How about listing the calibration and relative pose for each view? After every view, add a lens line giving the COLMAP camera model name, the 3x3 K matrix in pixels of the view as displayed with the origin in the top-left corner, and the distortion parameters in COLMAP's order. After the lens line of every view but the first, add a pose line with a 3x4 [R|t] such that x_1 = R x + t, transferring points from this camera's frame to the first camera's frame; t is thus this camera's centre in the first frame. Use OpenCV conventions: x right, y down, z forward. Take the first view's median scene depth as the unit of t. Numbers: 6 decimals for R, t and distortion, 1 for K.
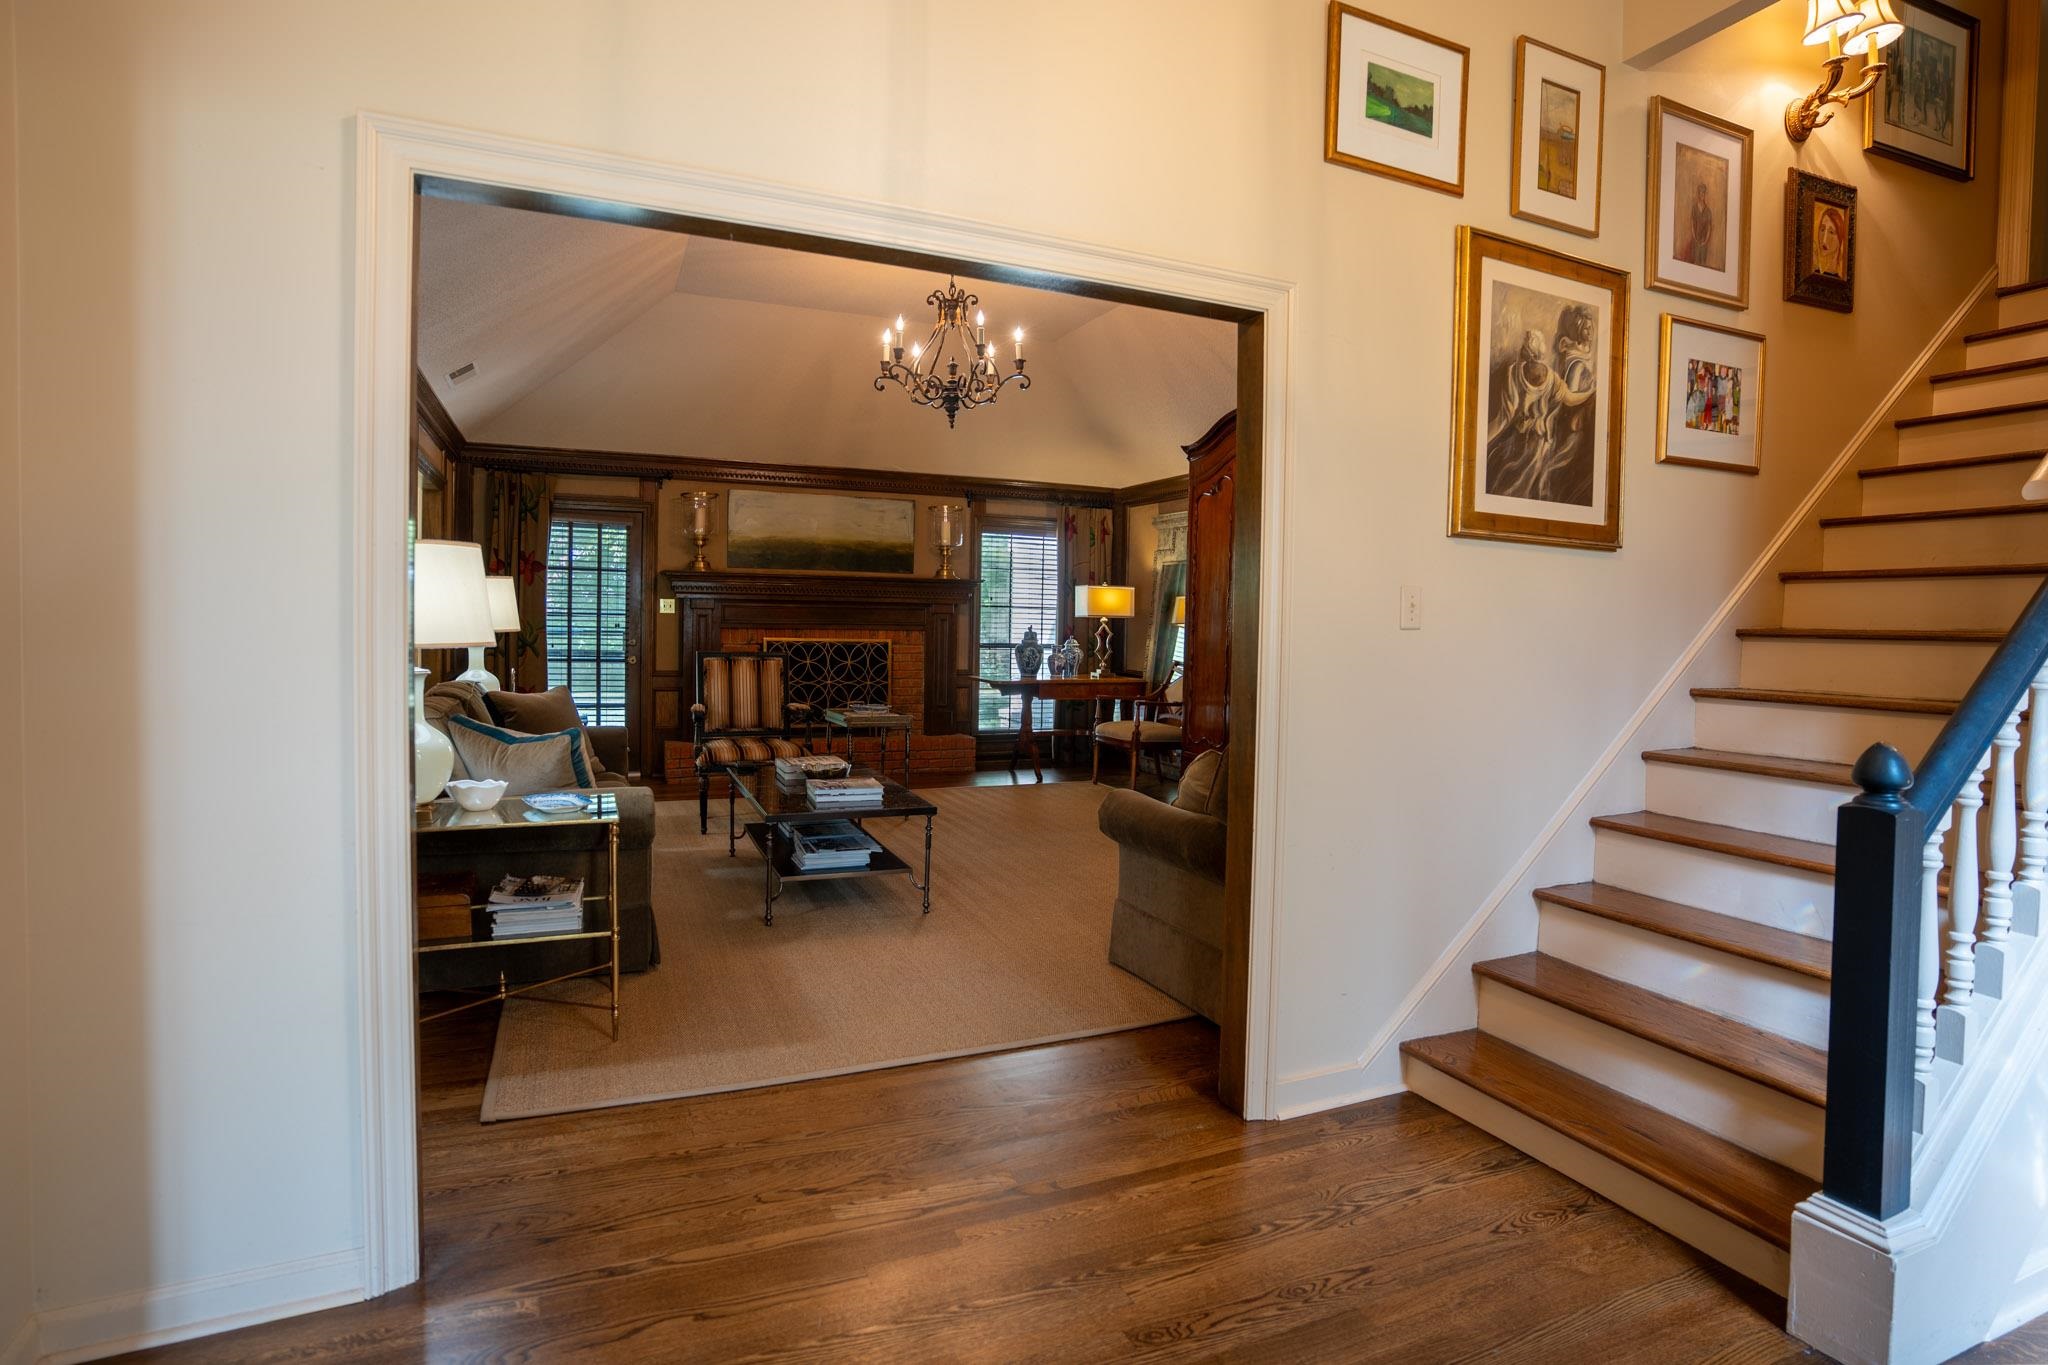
lens RADIAL K [[1049.6, 0, 1013.2], [0, 1049.6, 664.3], [0, 0, 1]] dist [-0.078467, 0.035651]
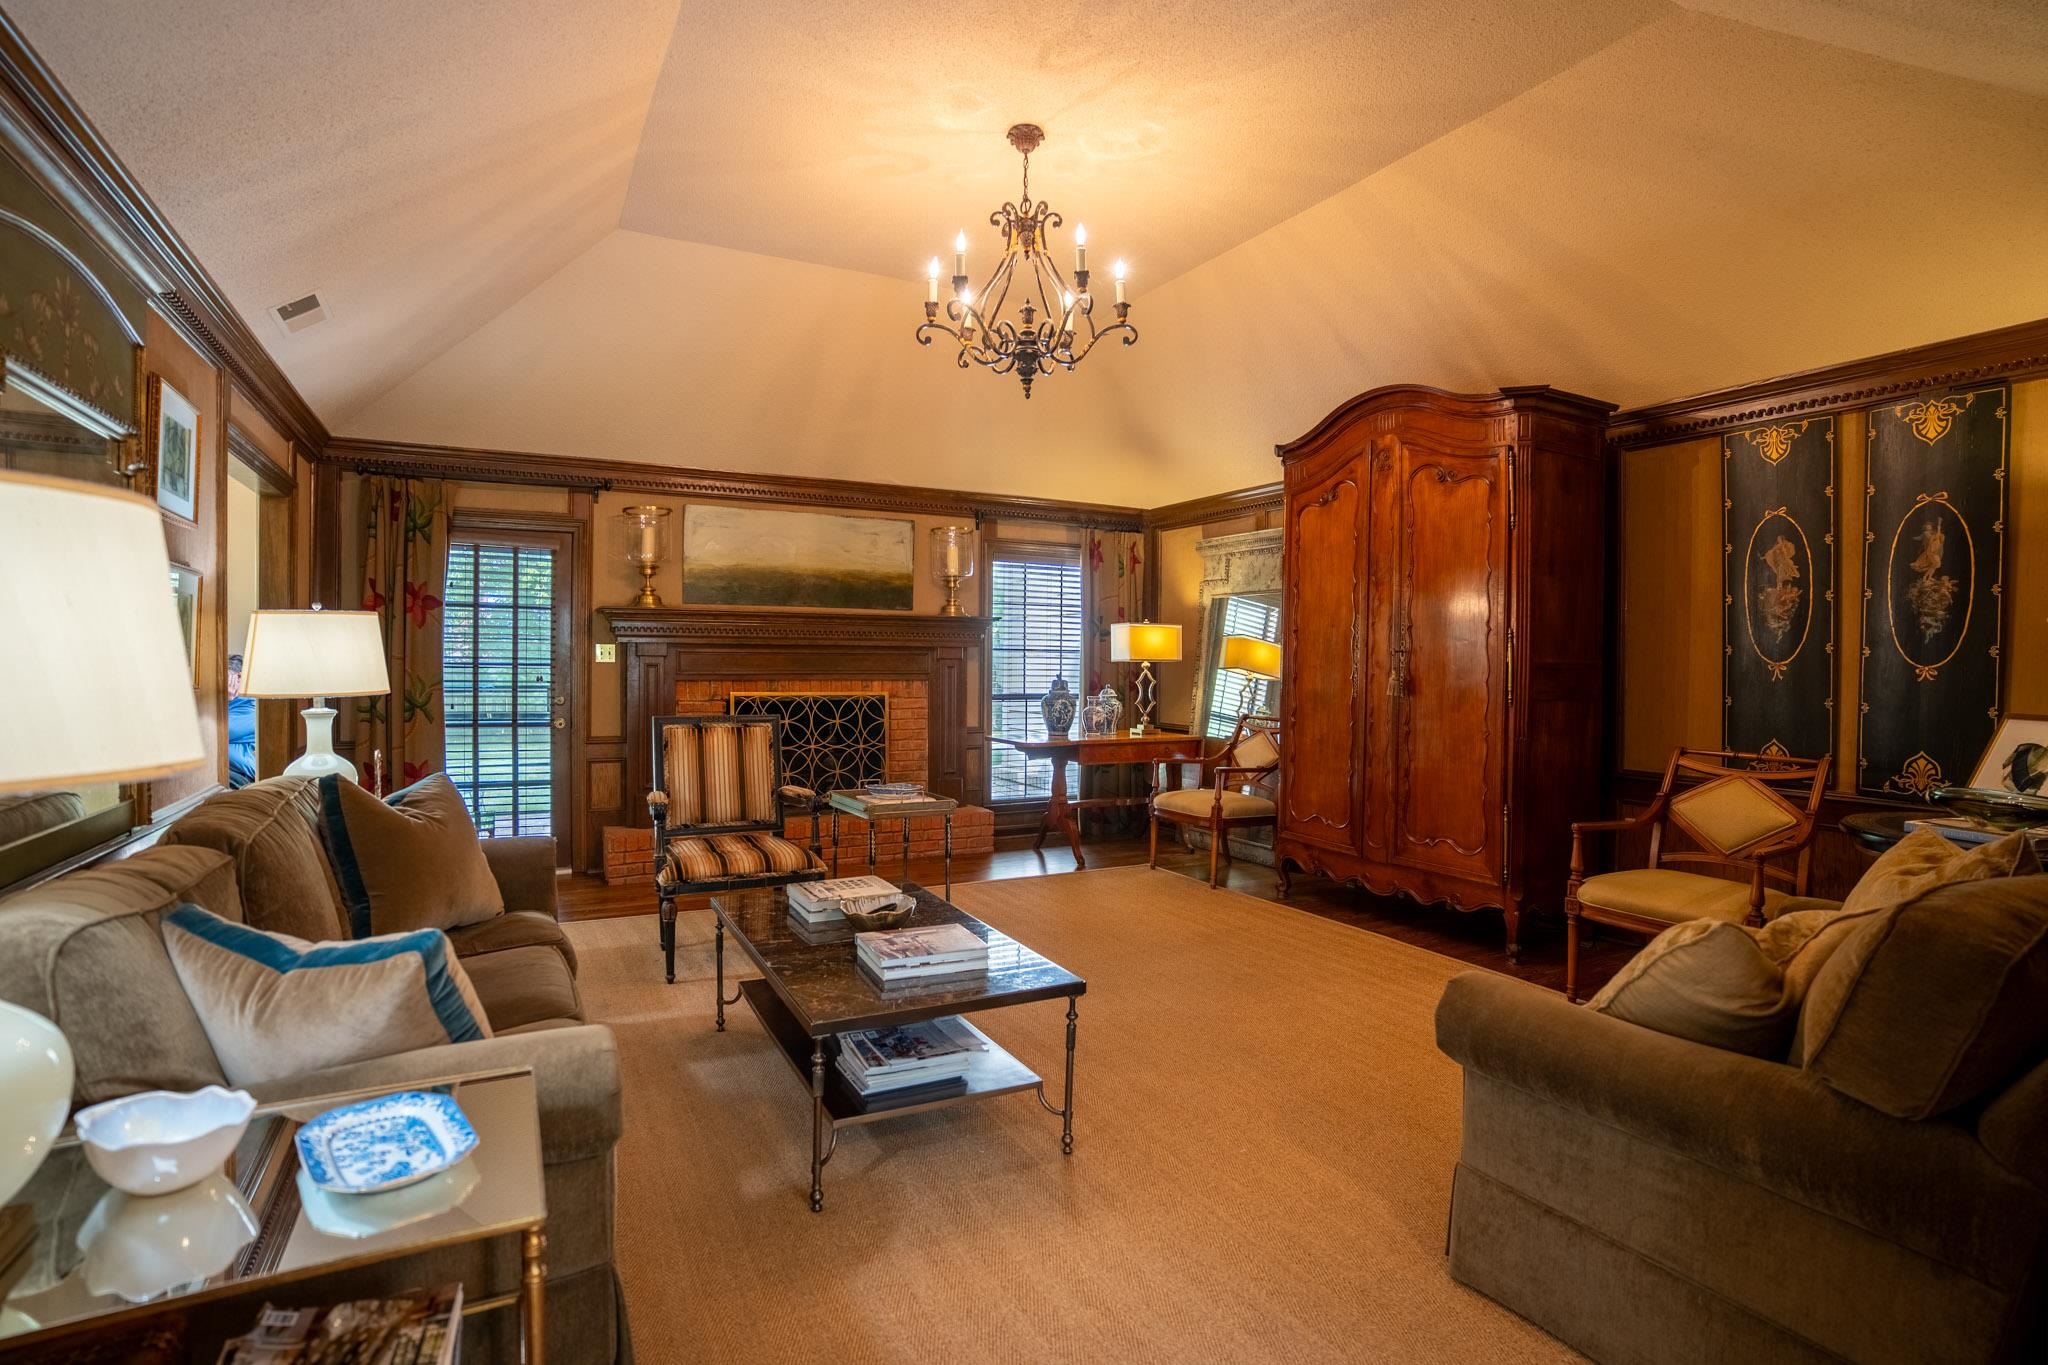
lens RADIAL K [[1049.6, 0, 1037.3], [0, 1049.6, 686.7], [0, 0, 1]] dist [-0.078467, 0.035651]
pose [[0.996432, -0.012408, 0.083478, -0.077819], [0.013987, 0.999734, -0.018361, -0.012518], [-0.083228, 0.019463, 0.996340, 0.207276]]
